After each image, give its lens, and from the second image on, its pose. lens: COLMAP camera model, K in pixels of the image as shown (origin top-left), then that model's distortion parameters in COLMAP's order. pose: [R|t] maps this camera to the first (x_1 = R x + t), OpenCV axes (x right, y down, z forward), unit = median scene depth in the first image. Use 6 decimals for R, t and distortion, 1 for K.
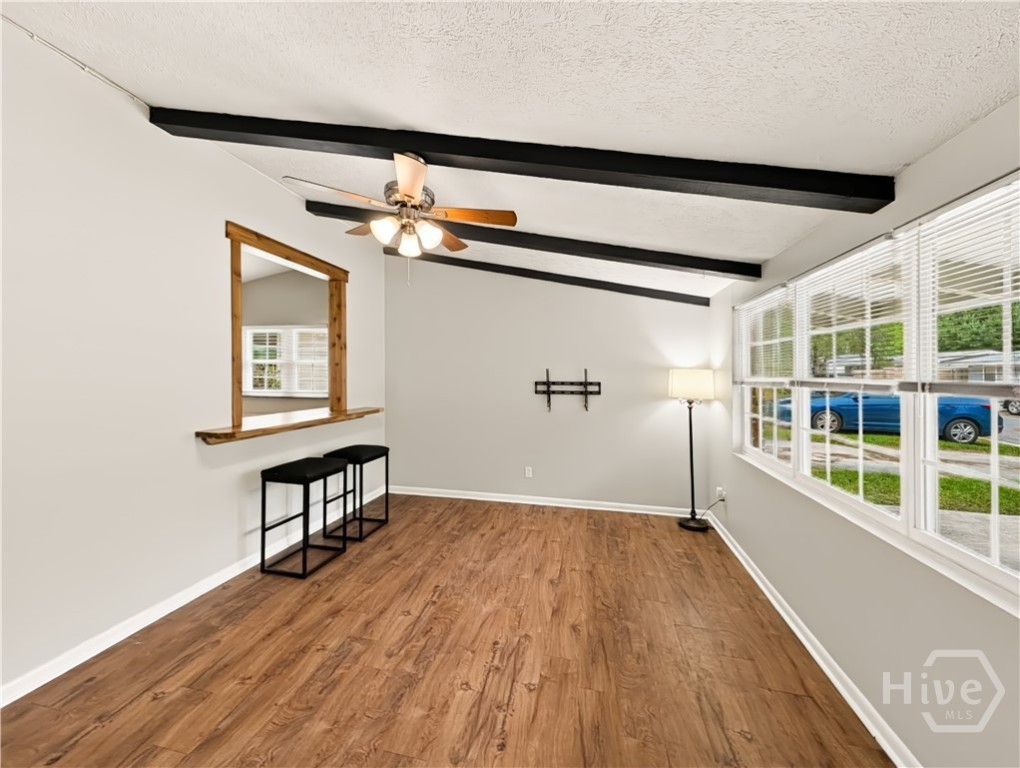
lens RADIAL K [[379.4, 0, 522.8], [0, 379.4, 331.6], [0, 0, 1]] dist [-0.000290, -0.005133]
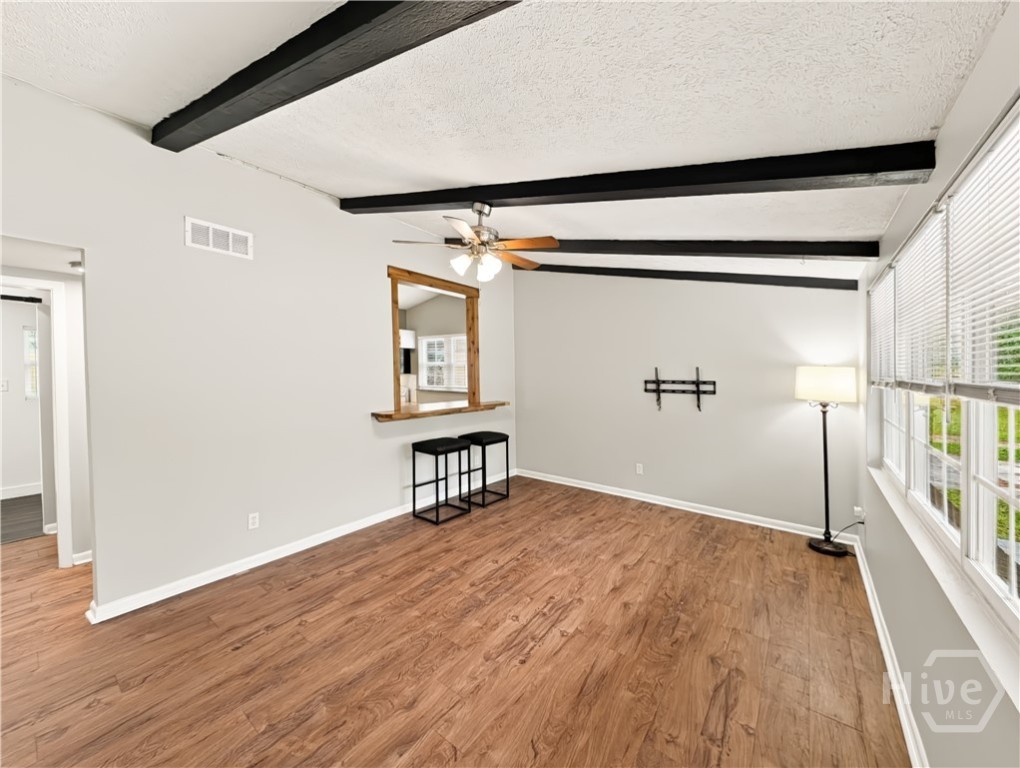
lens RADIAL K [[379.8, 0, 520.6], [0, 379.8, 326.6], [0, 0, 1]] dist [0.001015, -0.007260]
pose [[0.904739, -0.053816, -0.422552, 0.243462], [0.050161, 0.998545, -0.019771, -0.010418], [0.423002, -0.003308, 0.906123, -0.079786]]
